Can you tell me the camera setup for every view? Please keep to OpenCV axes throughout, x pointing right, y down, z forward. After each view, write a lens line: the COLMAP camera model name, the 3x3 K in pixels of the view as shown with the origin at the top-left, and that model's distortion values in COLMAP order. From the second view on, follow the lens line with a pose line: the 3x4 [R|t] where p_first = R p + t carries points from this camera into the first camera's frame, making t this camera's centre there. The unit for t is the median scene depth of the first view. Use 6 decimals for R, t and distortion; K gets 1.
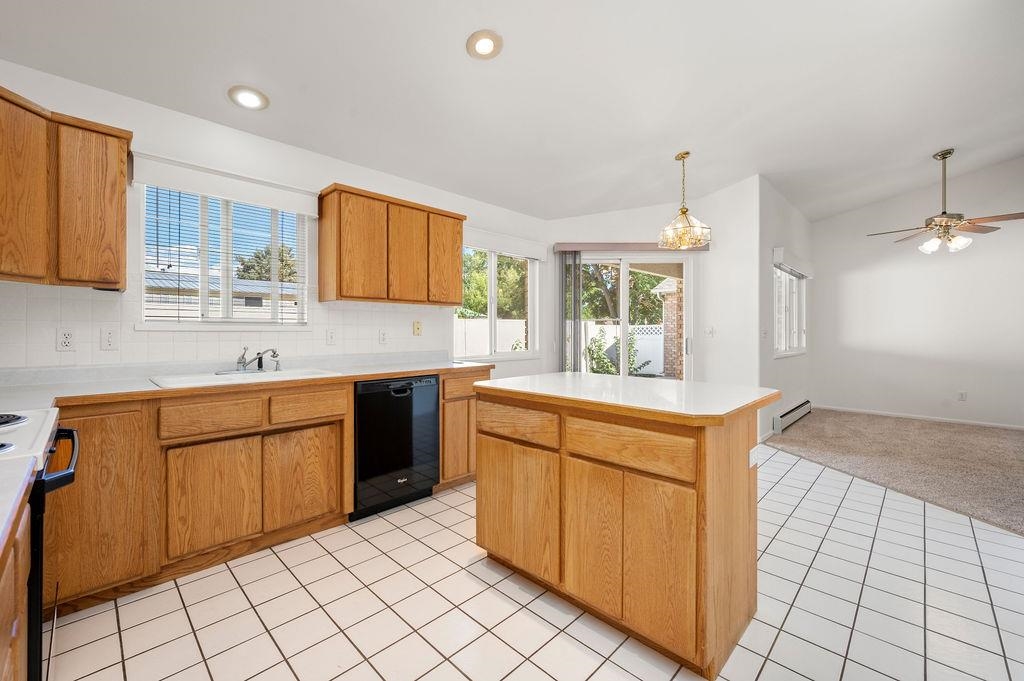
lens RADIAL K [[417.7, 0, 514.1], [0, 417.7, 328.6], [0, 0, 1]] dist [0.000292, 0.000284]
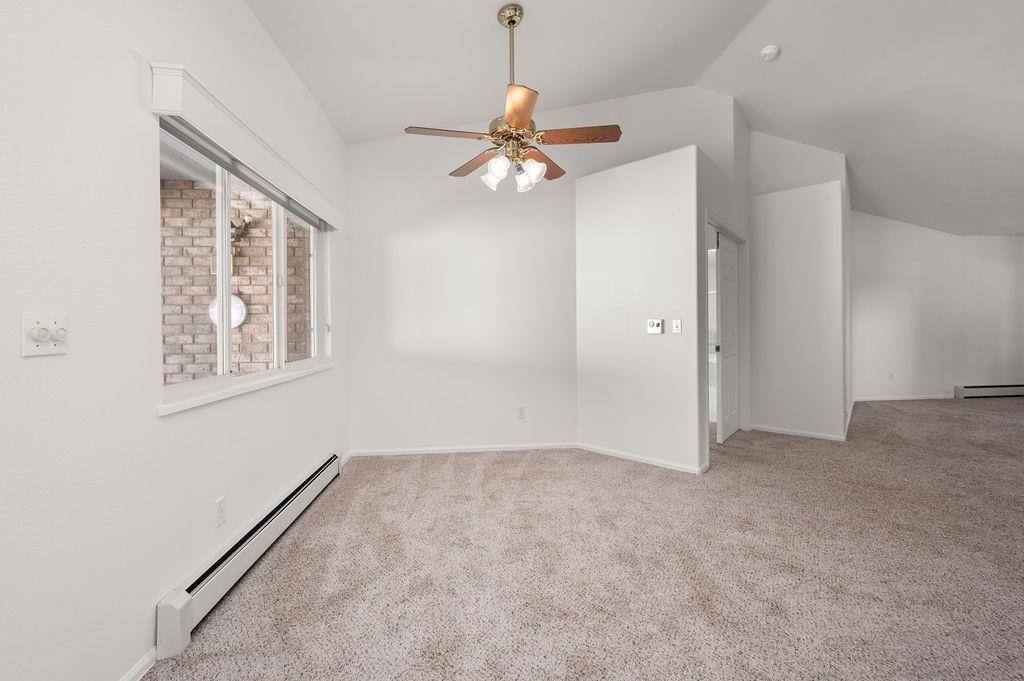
lens RADIAL K [[417.7, 0, 514.1], [0, 417.7, 328.6], [0, 0, 1]] dist [0.000292, 0.000284]
pose [[0.642998, -0.008119, 0.765825, 0.560582], [0.009418, 0.999952, 0.002693, 0.011512], [-0.765810, 0.005481, 0.643043, 0.602278]]
